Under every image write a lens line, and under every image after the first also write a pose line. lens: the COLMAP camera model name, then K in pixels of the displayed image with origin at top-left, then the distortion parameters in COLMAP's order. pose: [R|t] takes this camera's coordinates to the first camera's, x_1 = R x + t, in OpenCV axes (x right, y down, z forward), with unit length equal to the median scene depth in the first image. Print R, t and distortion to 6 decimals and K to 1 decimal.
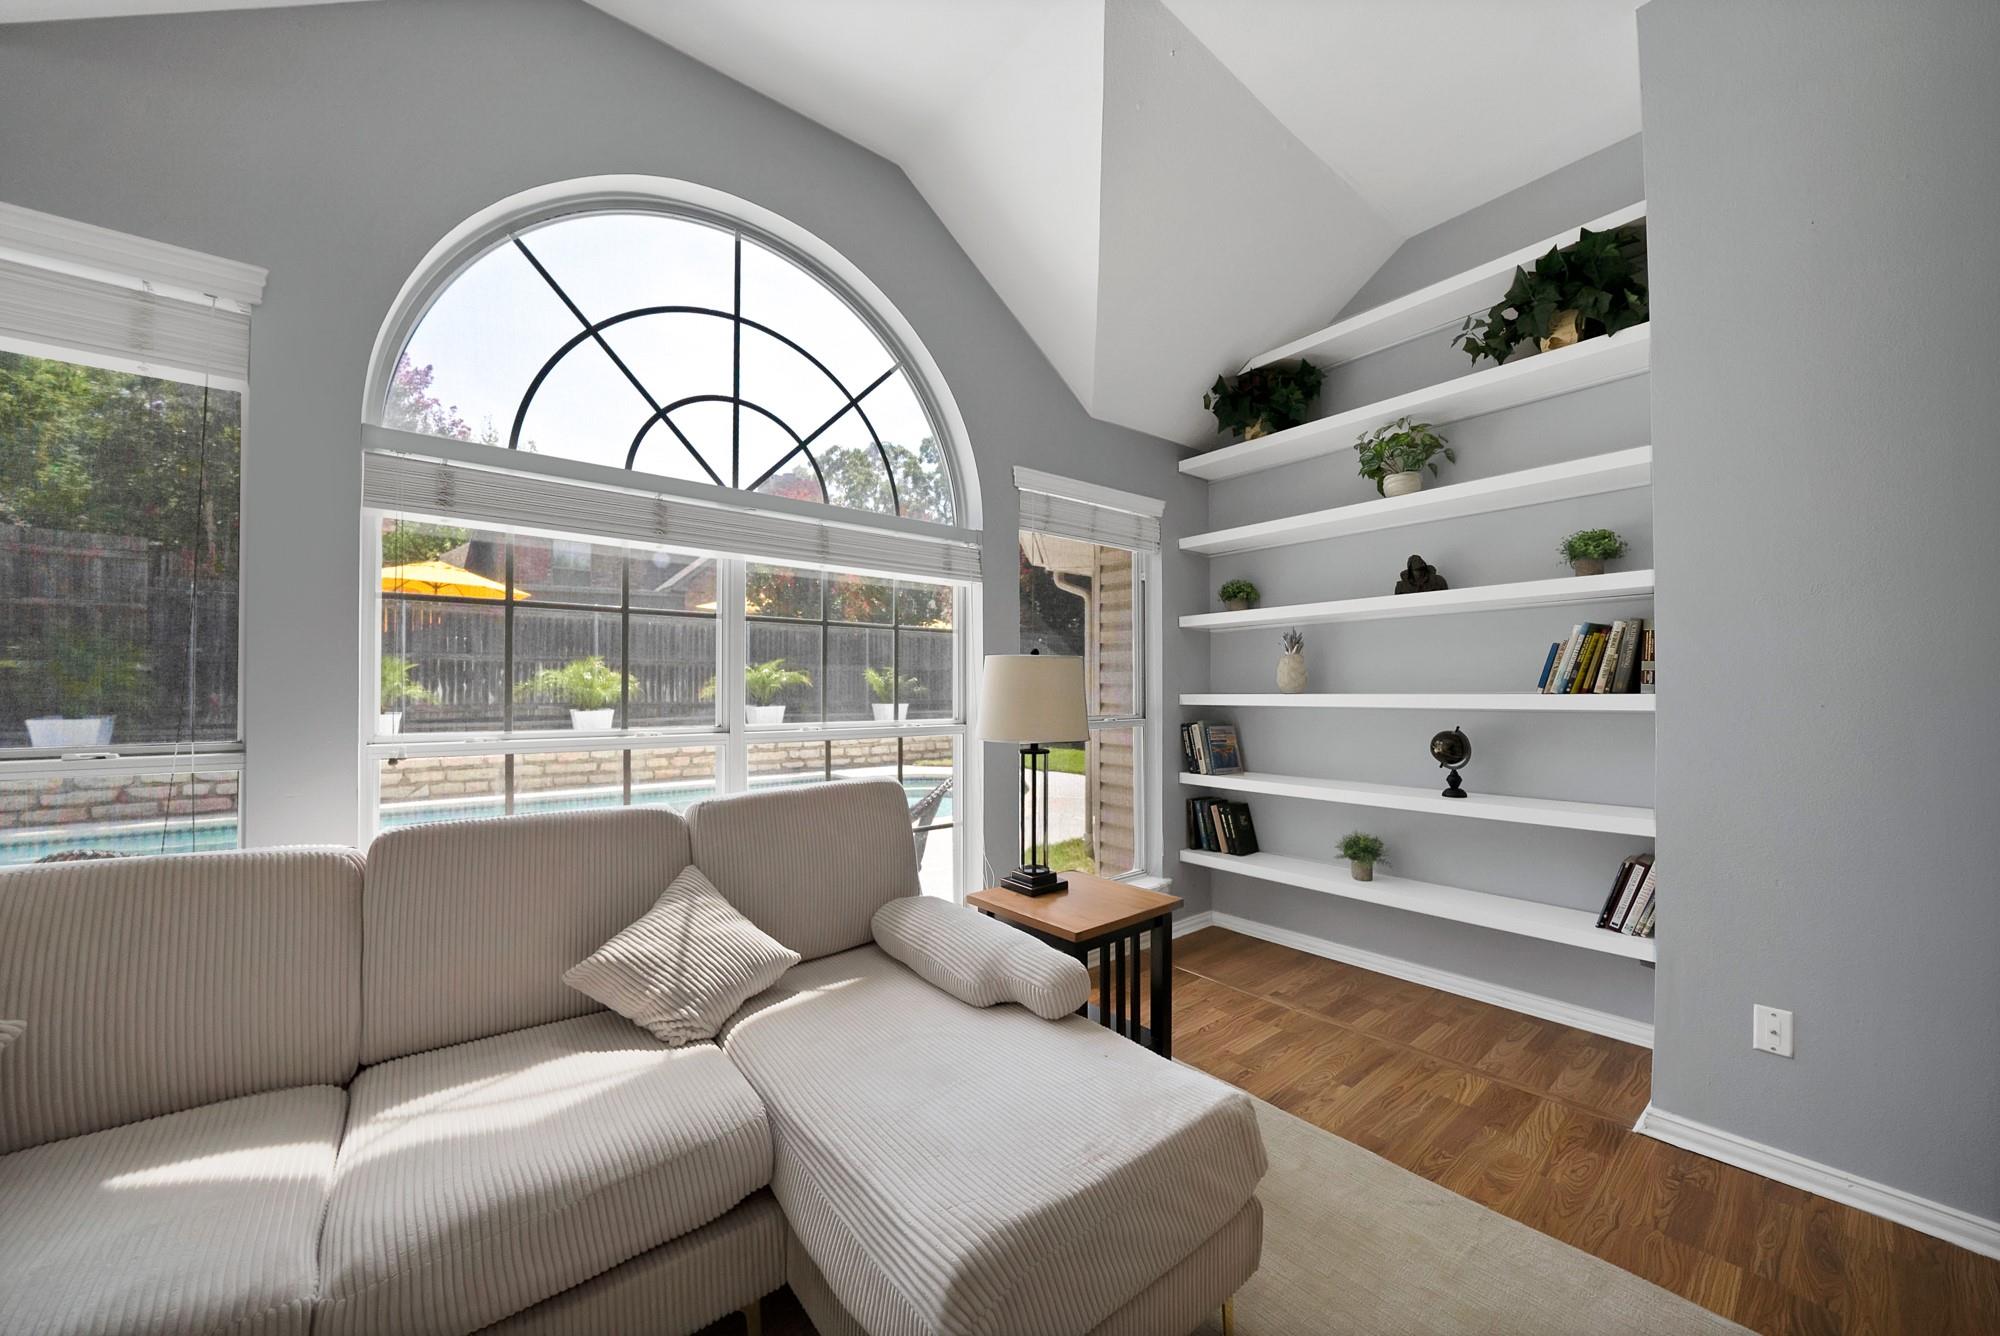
lens RADIAL K [[726.3, 0, 995.1], [0, 726.3, 685.9], [0, 0, 1]] dist [-0.023958, 0.000099]
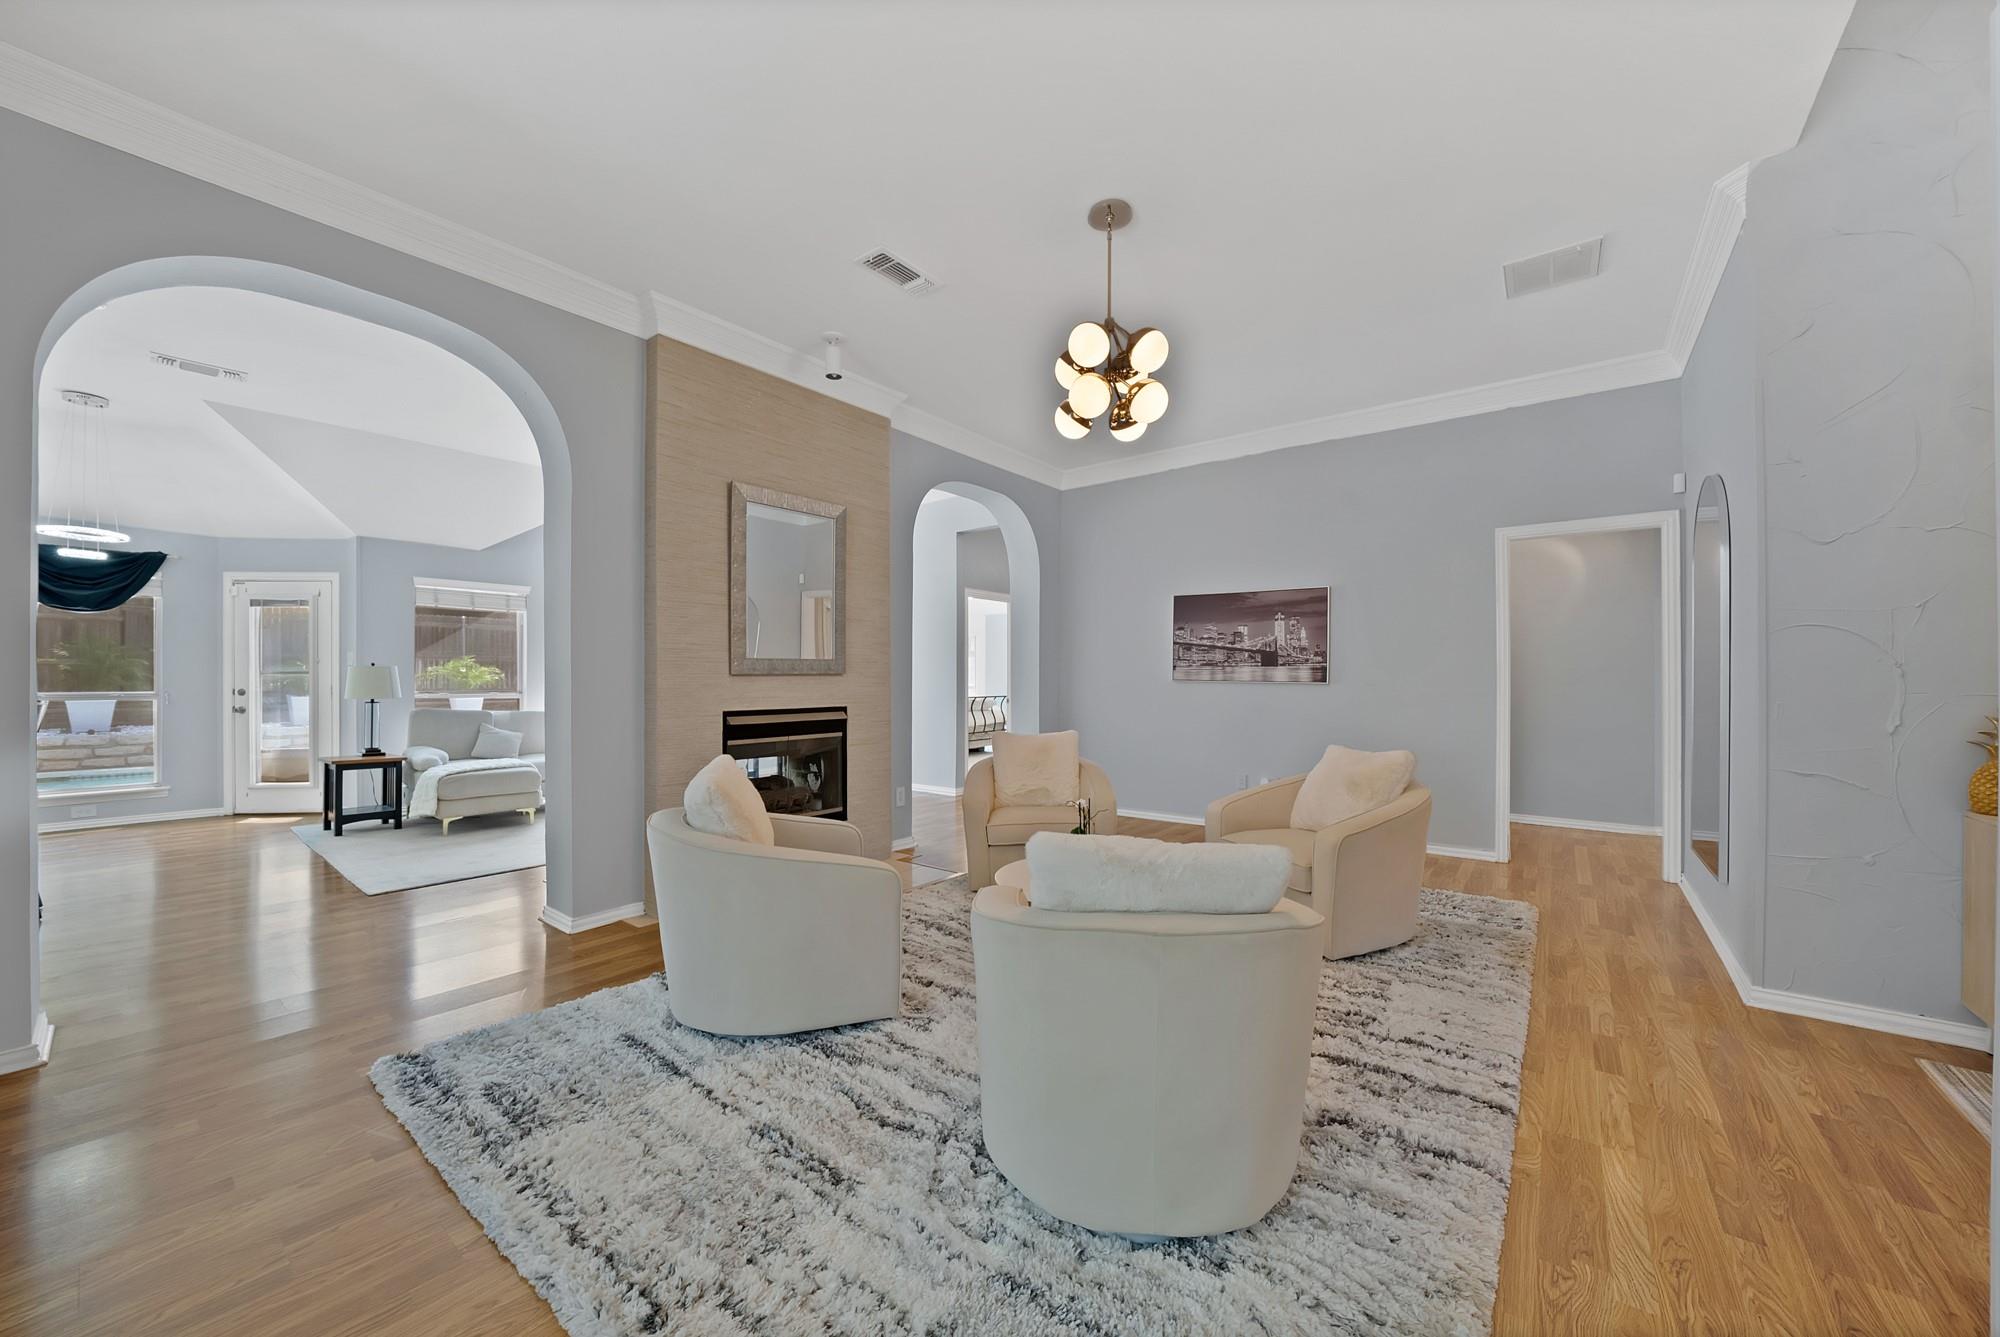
lens RADIAL K [[734.1, 0, 1013.3], [0, 734.1, 680.8], [0, 0, 1]] dist [-0.020933, 0.000046]
pose [[0.969977, 0.001308, 0.243191, 0.433881], [-0.002829, 0.999979, 0.005905, -0.011871], [-0.243178, -0.006416, 0.969960, -2.222746]]
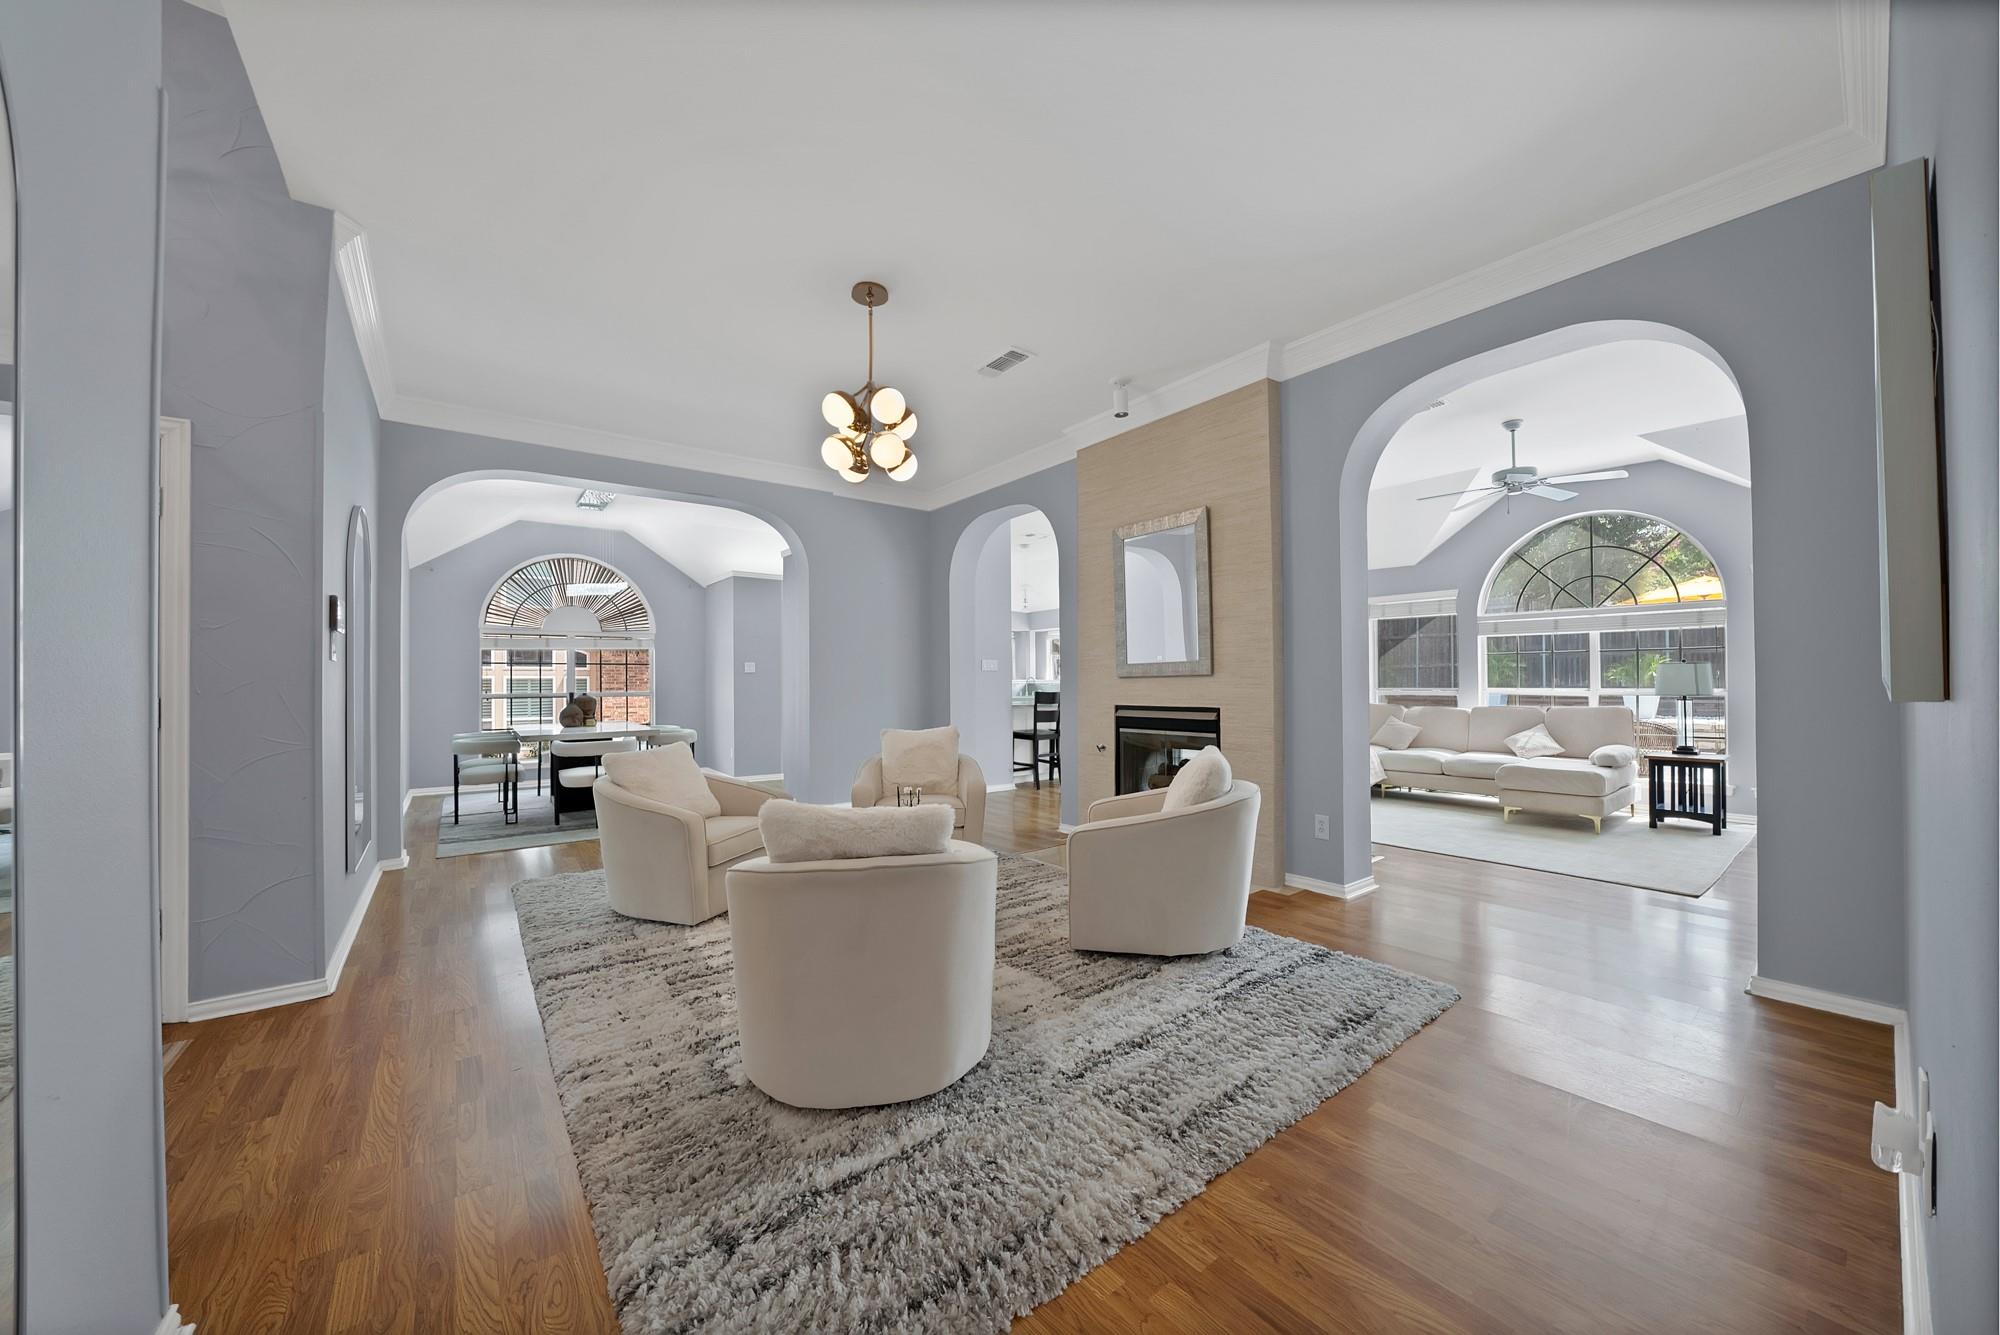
lens RADIAL K [[735.8, 0, 1007.8], [0, 735.8, 671.8], [0, 0, 1]] dist [-0.001803, -0.000021]
pose [[0.015355, -0.008722, -0.999844, 1.993894], [0.012439, 0.999886, -0.008532, -0.015064], [0.999805, -0.012306, 0.015461, -1.094637]]
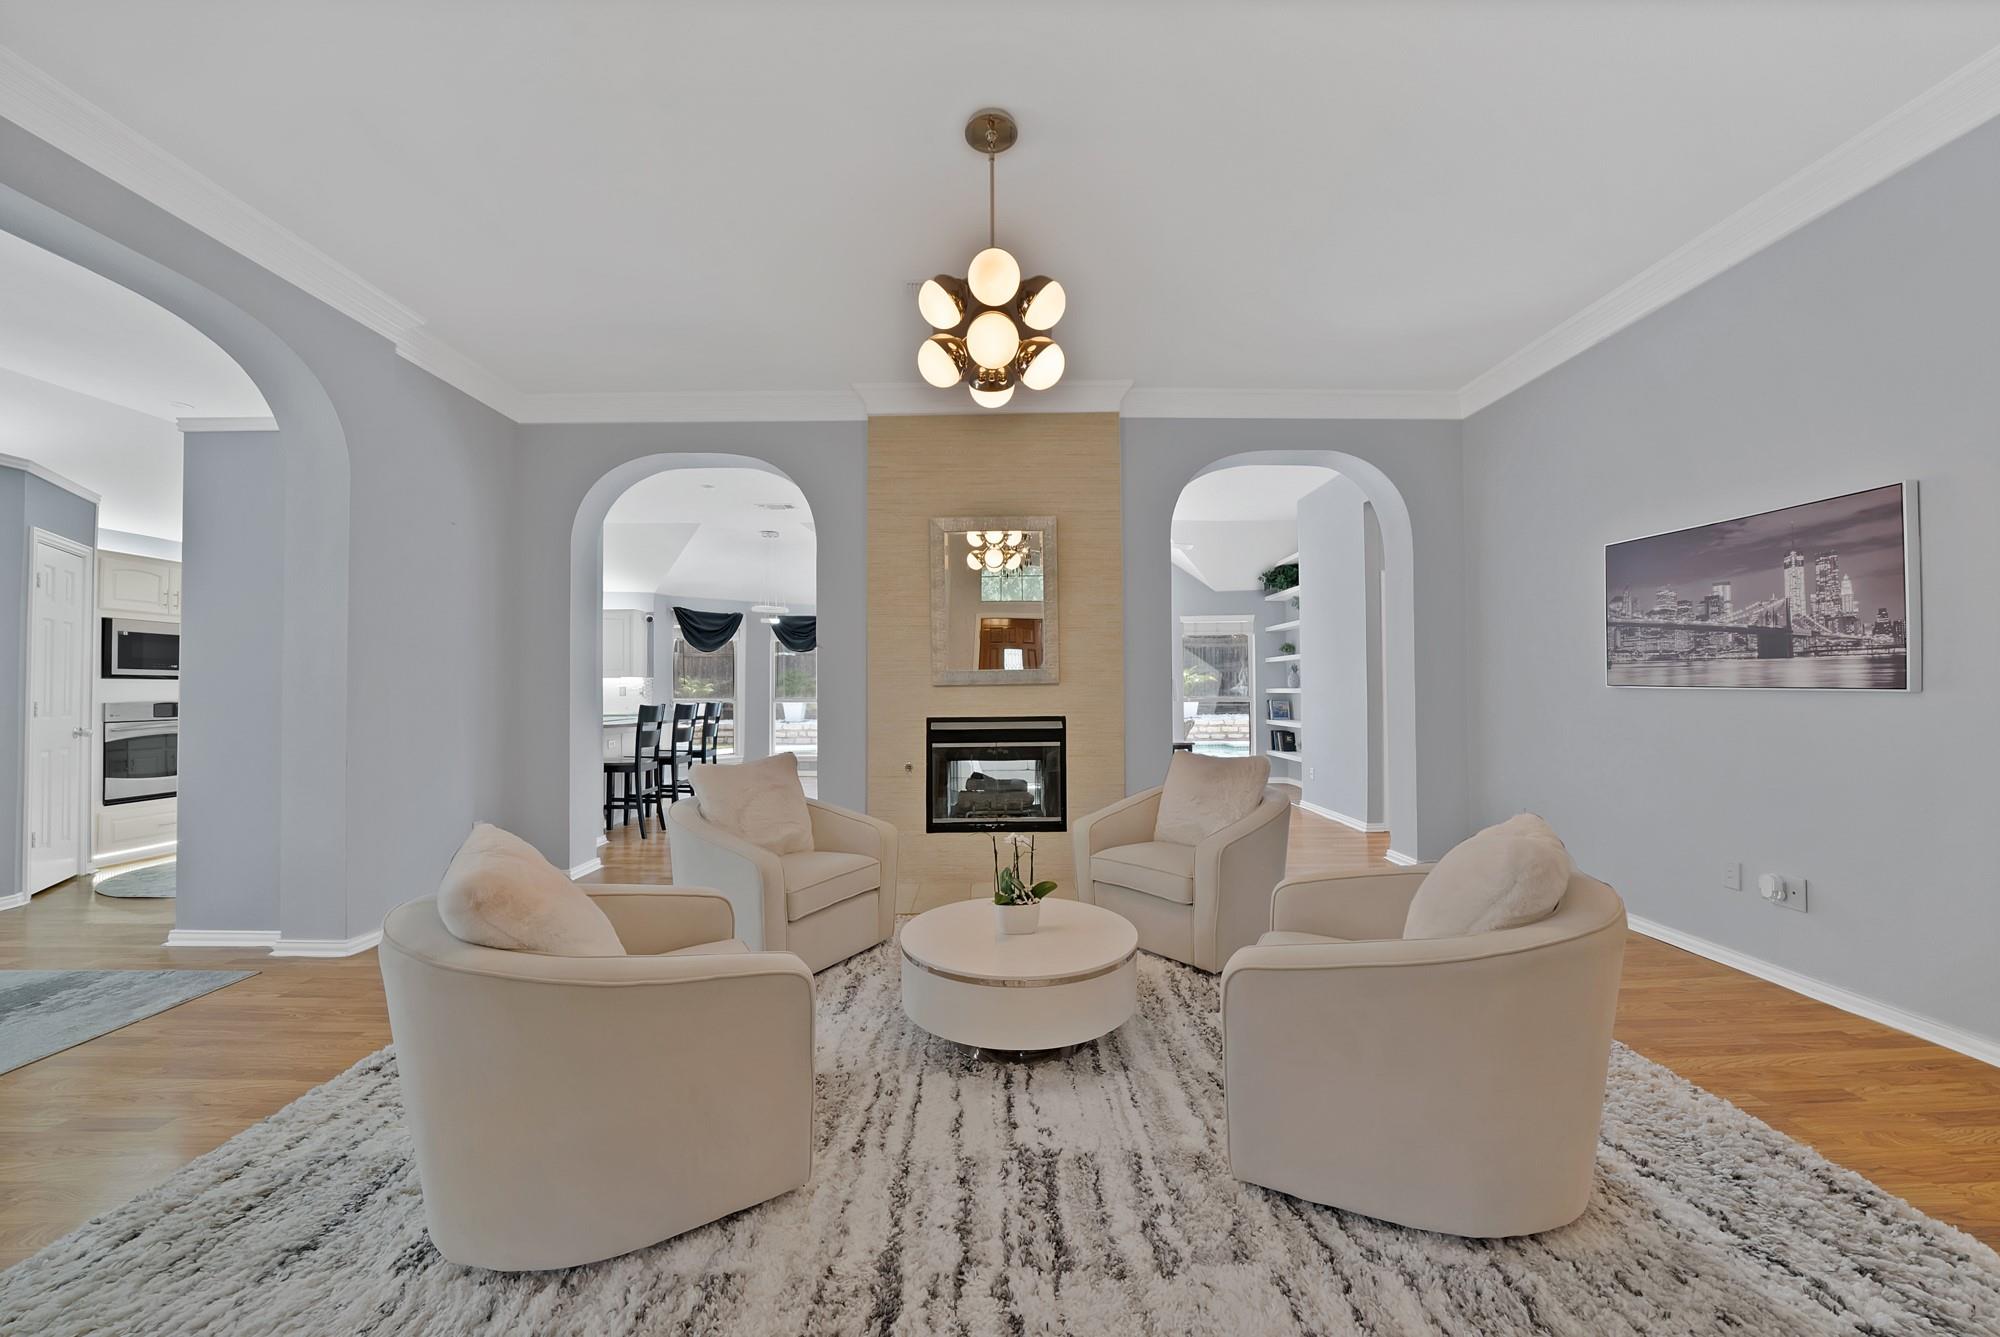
lens RADIAL K [[735.8, 0, 1007.8], [0, 735.8, 672.8], [0, 0, 1]] dist [-0.001803, -0.000021]
pose [[0.799726, -0.017616, -0.600107, 1.294690], [0.009670, 0.999818, -0.016463, -0.013872], [0.600288, 0.007363, 0.799750, -1.940872]]
